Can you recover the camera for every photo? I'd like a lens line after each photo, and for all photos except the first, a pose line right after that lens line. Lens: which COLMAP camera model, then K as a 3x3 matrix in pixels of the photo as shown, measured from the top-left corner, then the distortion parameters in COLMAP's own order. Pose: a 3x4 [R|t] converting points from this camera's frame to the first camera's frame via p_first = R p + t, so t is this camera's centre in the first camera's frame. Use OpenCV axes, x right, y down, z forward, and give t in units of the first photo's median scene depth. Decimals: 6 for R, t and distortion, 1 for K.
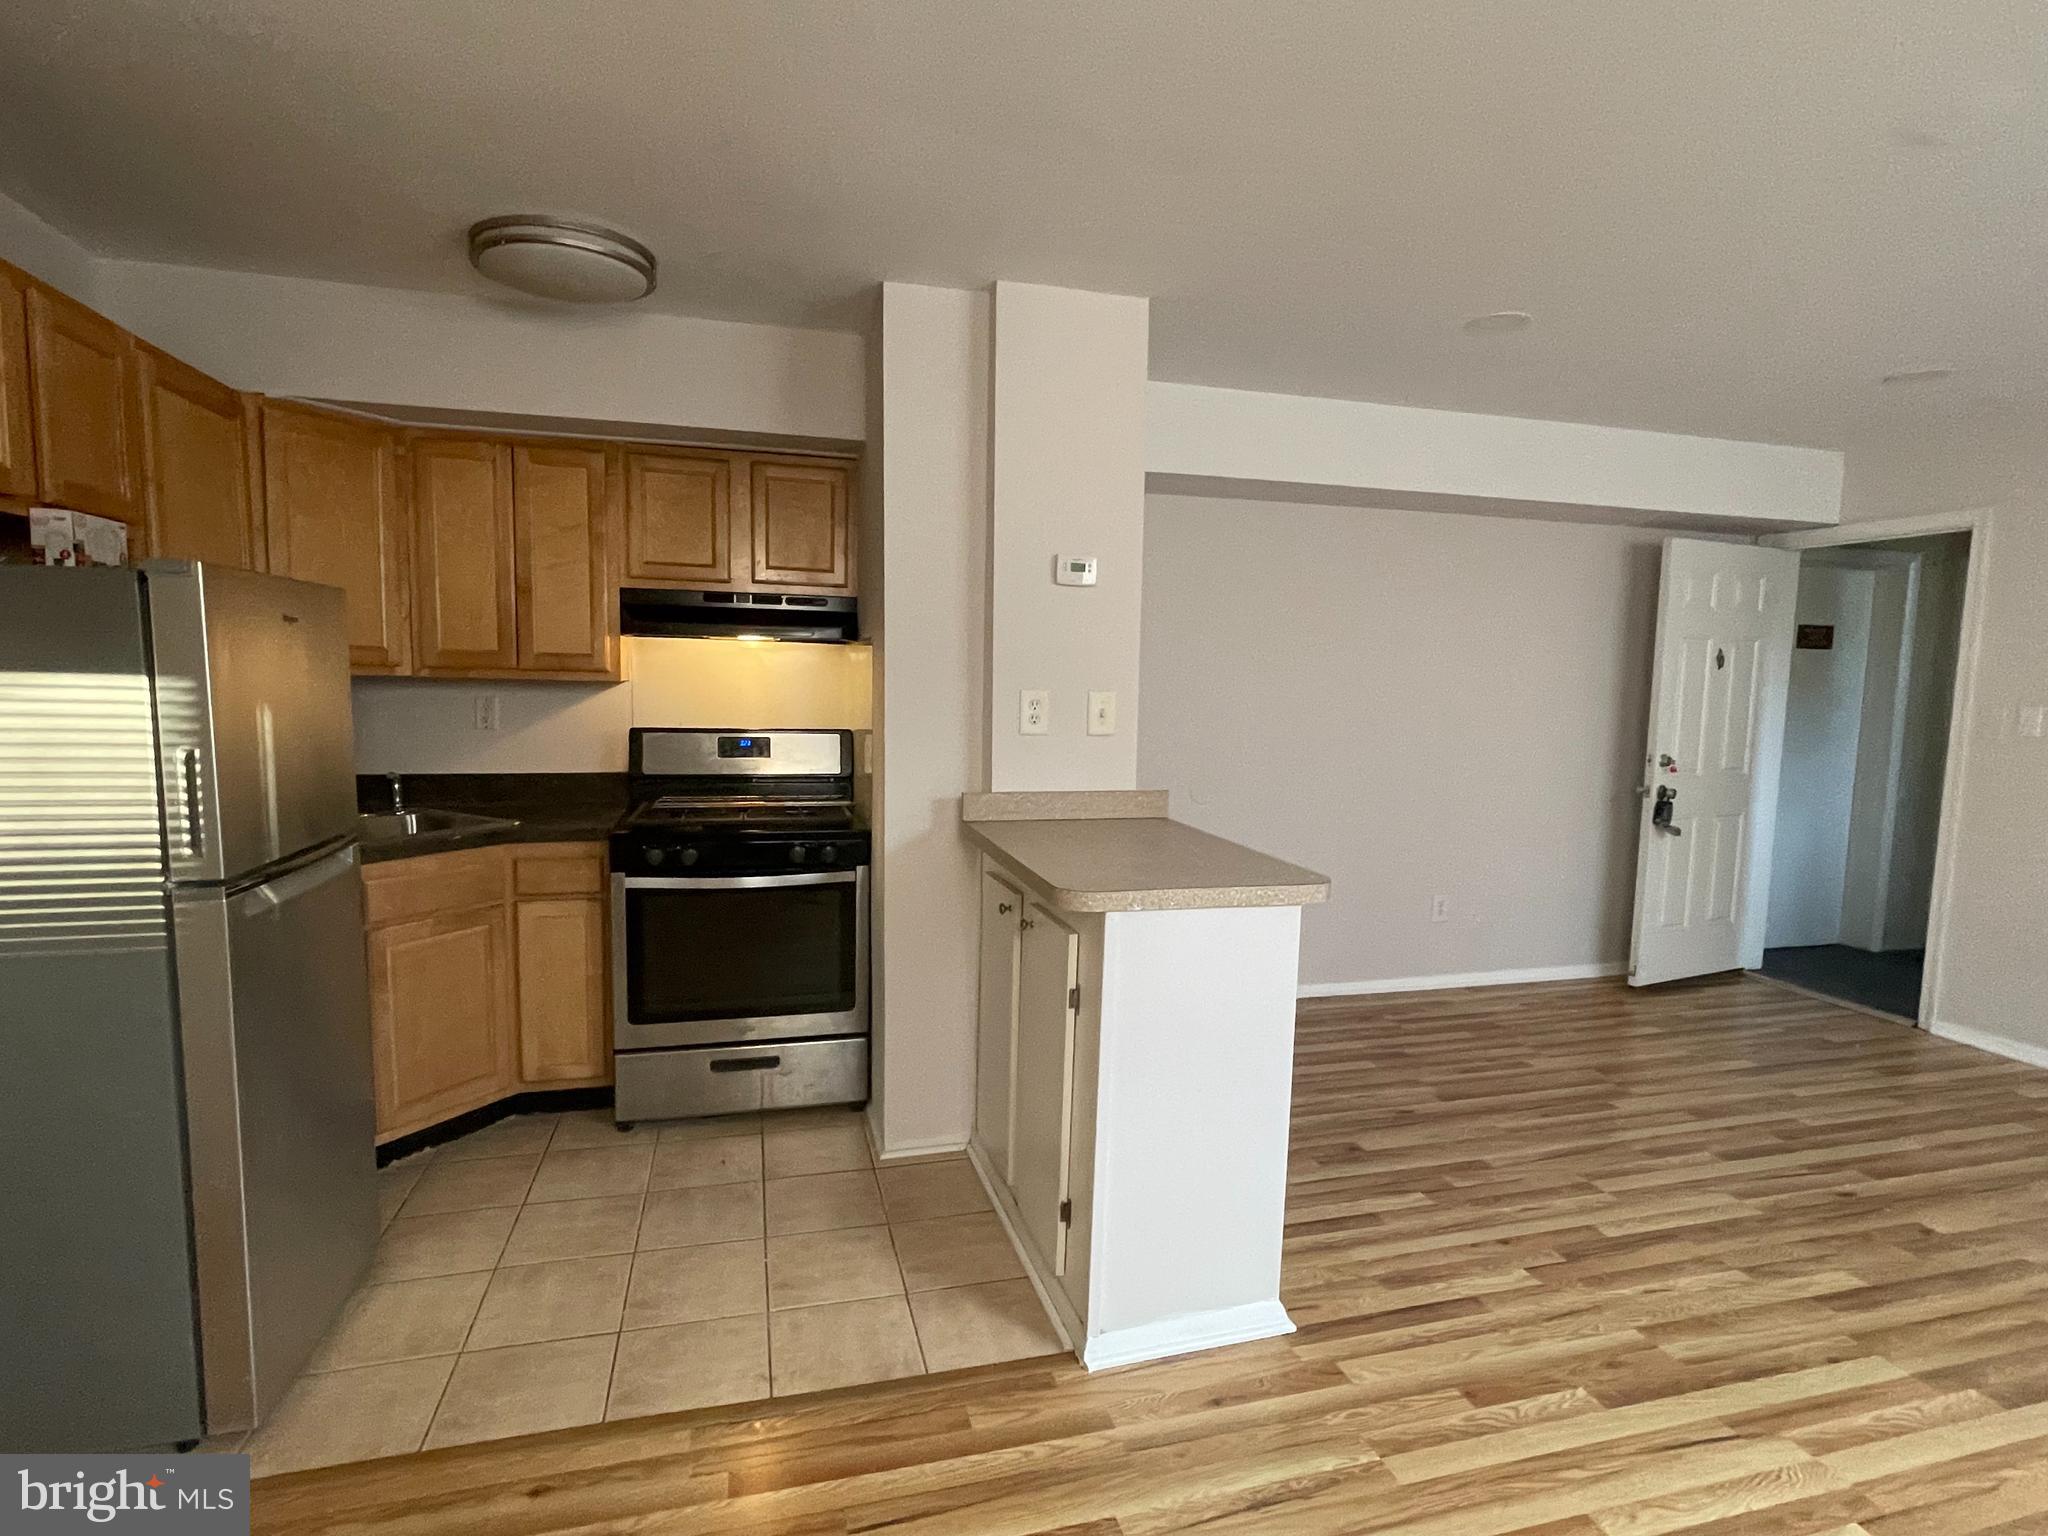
lens RADIAL K [[1031.2, 0, 1033.5], [0, 1031.2, 771.0], [0, 0, 1]] dist [0.005529, 0.002148]
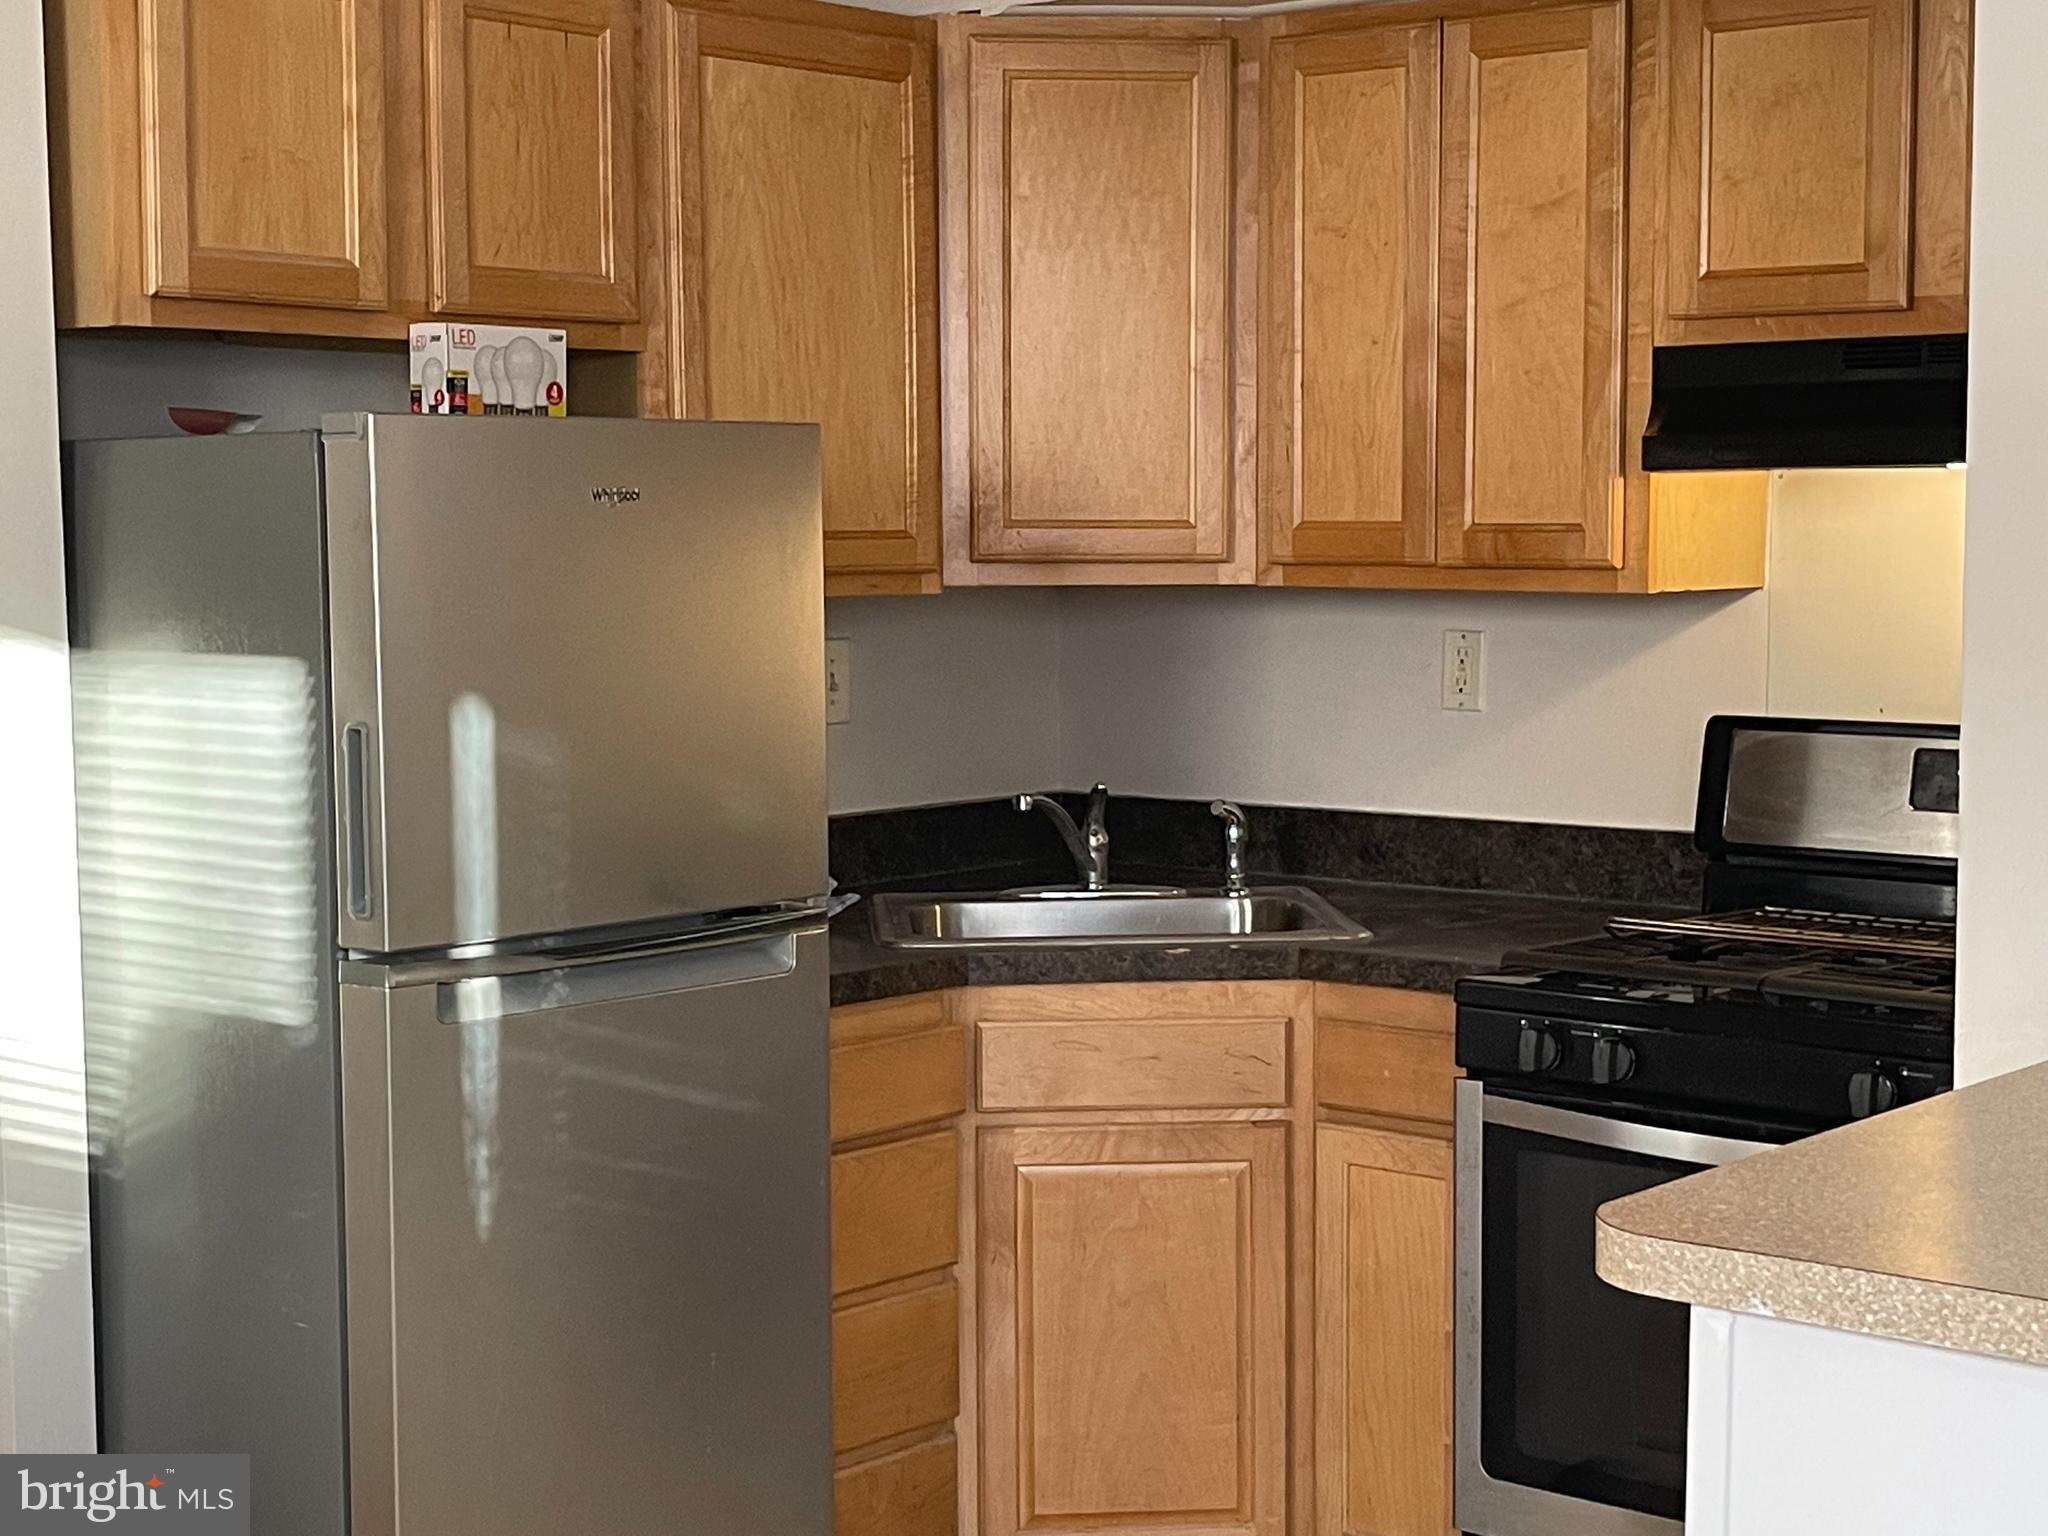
lens RADIAL K [[3307.2, 0, 1024.0], [0, 3307.2, 768.0], [0, 0, 1]] dist [0.160887, -0.012799]
pose [[0.568047, 0.042465, -0.821899, 0.600170], [-0.061686, 0.998056, 0.008933, -0.024023], [0.820681, 0.045625, 0.569562, 0.140339]]
